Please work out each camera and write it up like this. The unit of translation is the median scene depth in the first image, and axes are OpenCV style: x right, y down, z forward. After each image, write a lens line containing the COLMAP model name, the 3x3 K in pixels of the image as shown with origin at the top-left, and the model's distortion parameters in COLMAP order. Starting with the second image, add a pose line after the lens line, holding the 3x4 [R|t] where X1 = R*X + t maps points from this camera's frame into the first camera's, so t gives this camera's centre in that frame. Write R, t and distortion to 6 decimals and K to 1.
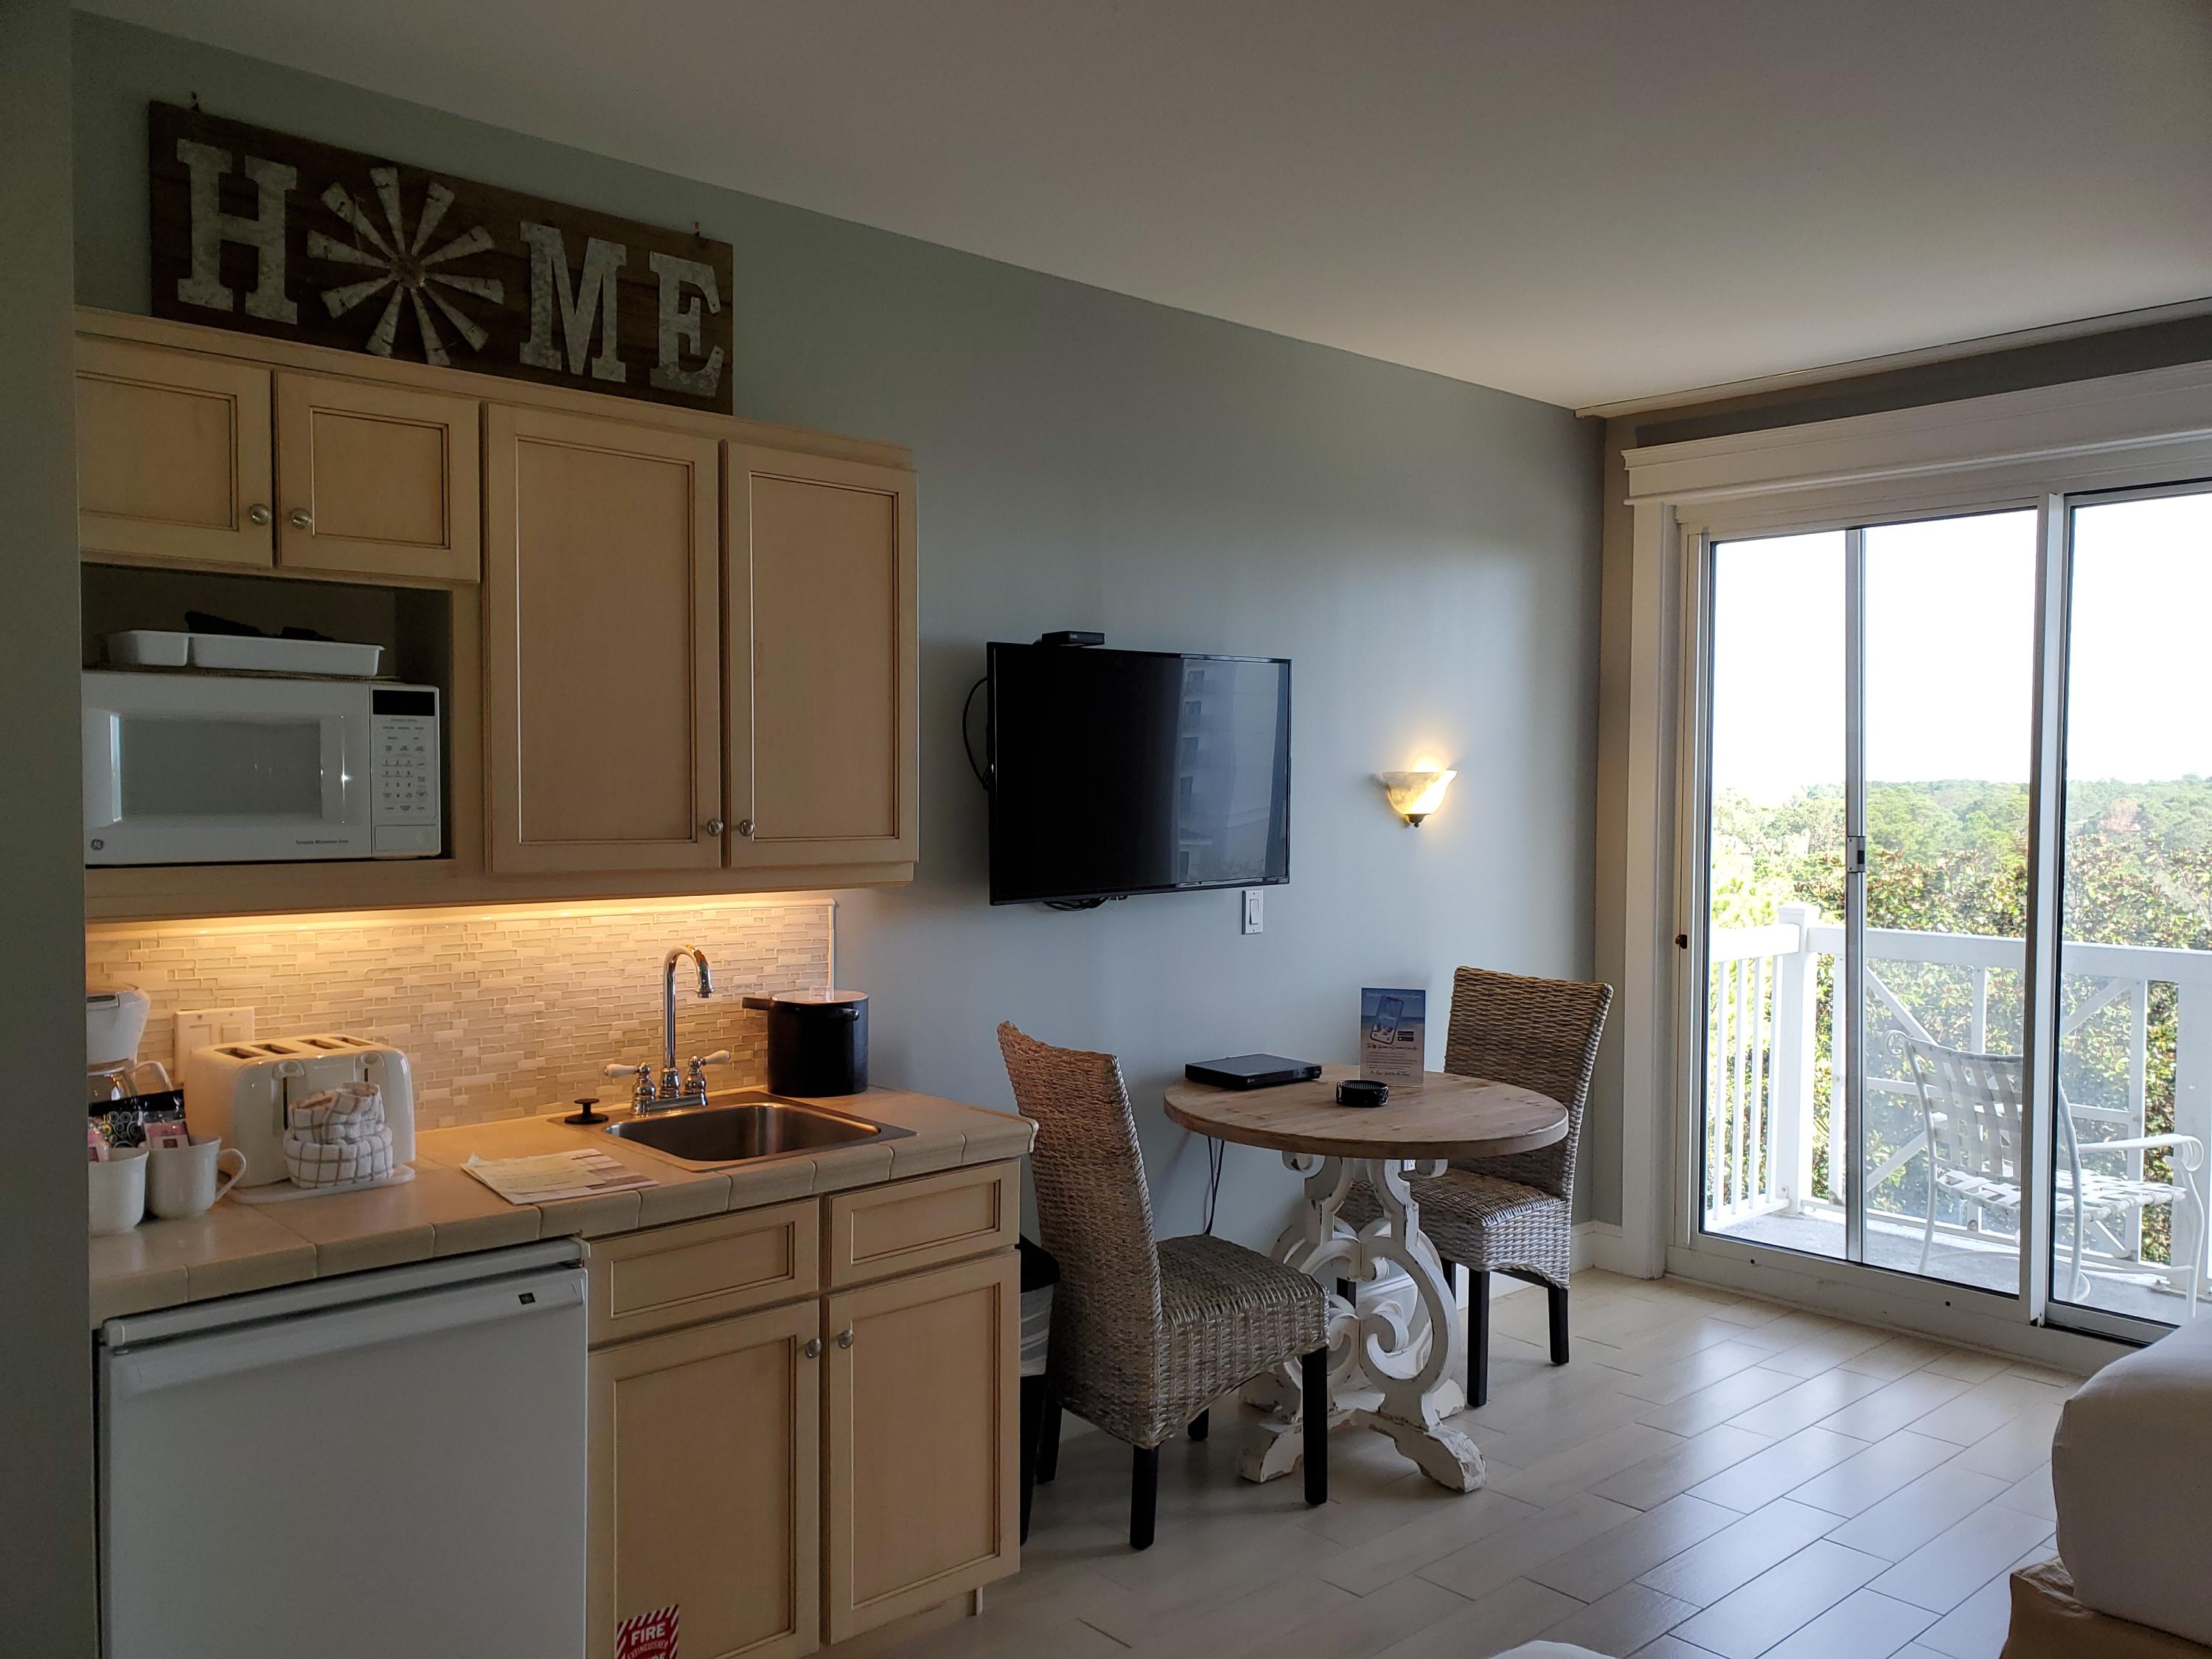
lens RADIAL K [[1688.8, 0, 1113.7], [0, 1688.8, 834.7], [0, 0, 1]] dist [0.053165, -0.048987]
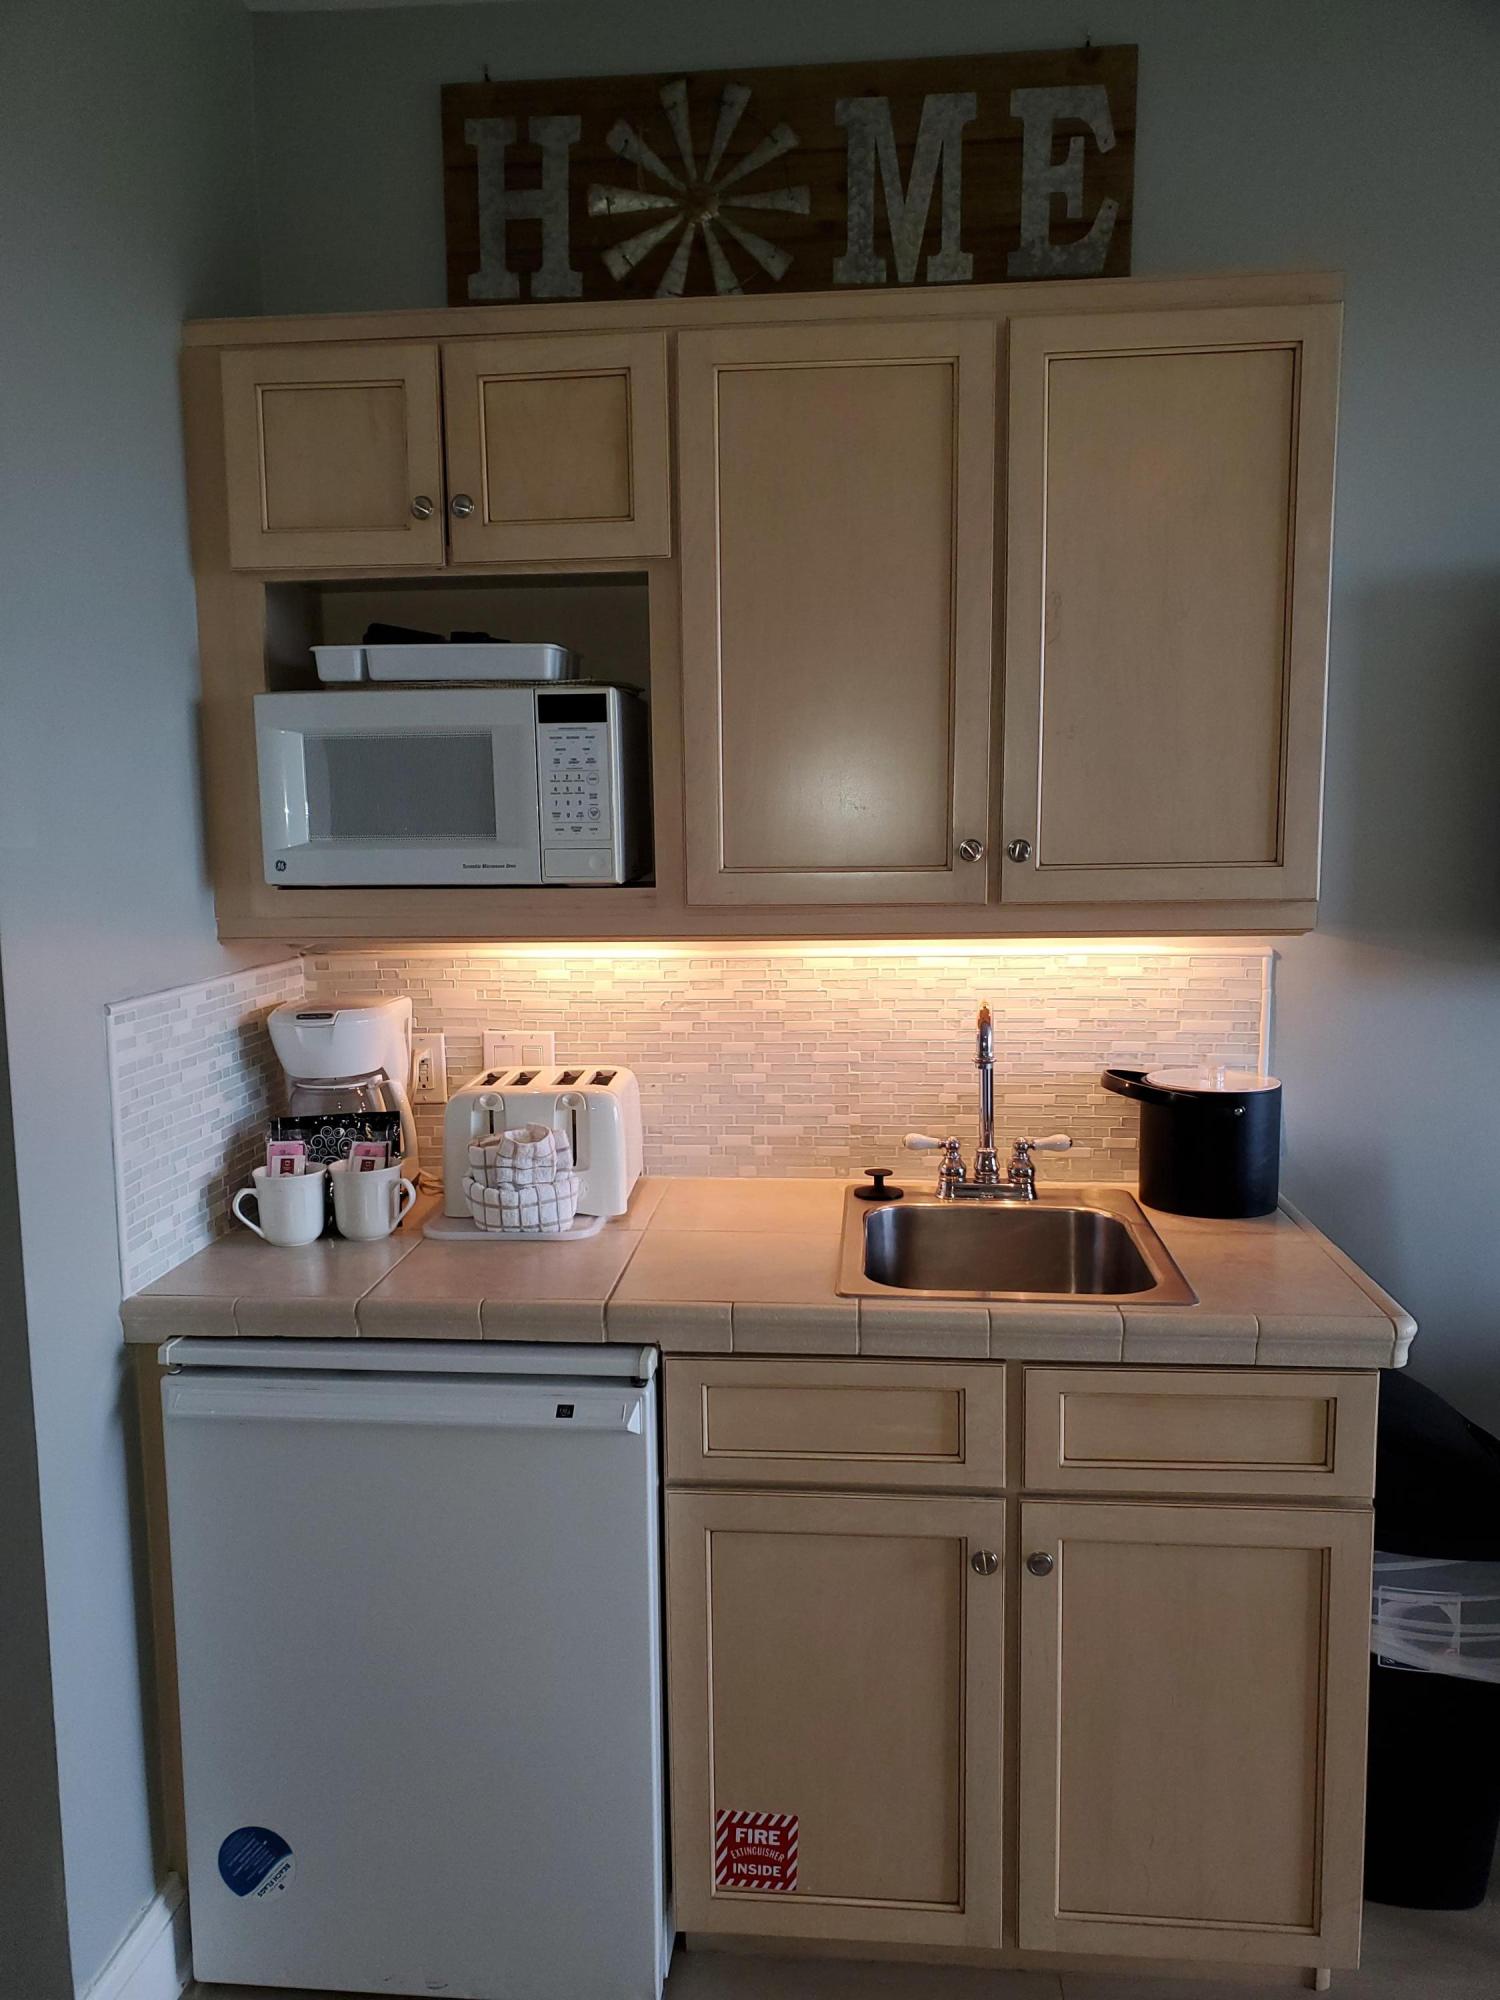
lens RADIAL K [[1526.9, 0, 743.1], [0, 1526.9, 1005.9], [0, 0, 1]] dist [0.053165, -0.048987]
pose [[0.673579, 0.079776, -0.734797, 0.209602], [-0.005639, 0.994684, 0.102821, -0.005238], [0.739094, -0.065115, 0.670448, 0.463022]]
